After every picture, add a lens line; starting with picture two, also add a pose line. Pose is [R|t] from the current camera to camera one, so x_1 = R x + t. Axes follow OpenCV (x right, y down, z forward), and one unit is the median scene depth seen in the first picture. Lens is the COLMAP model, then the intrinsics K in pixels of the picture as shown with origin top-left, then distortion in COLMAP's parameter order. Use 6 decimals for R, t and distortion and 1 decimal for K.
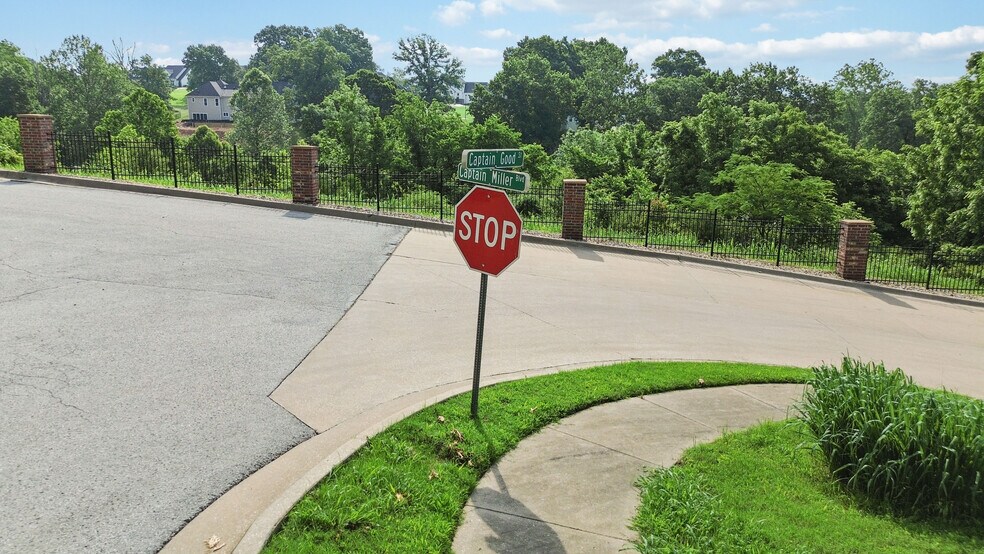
lens RADIAL K [[776.7, 0, 450.1], [0, 776.7, 225.7], [0, 0, 1]] dist [0.069712, -0.066437]
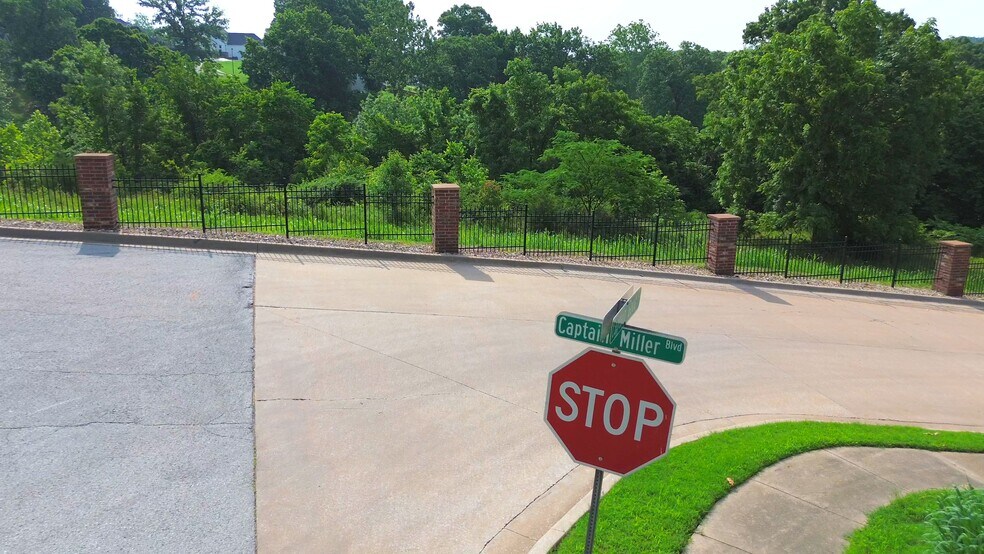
lens RADIAL K [[776.7, 0, 450.1], [0, 776.7, 225.7], [0, 0, 1]] dist [0.069712, -0.066437]
pose [[0.943518, -0.076520, 0.322363, -0.062850], [0.049414, 0.994582, 0.091458, -0.048537], [-0.327615, -0.070363, 0.942187, 0.087173]]
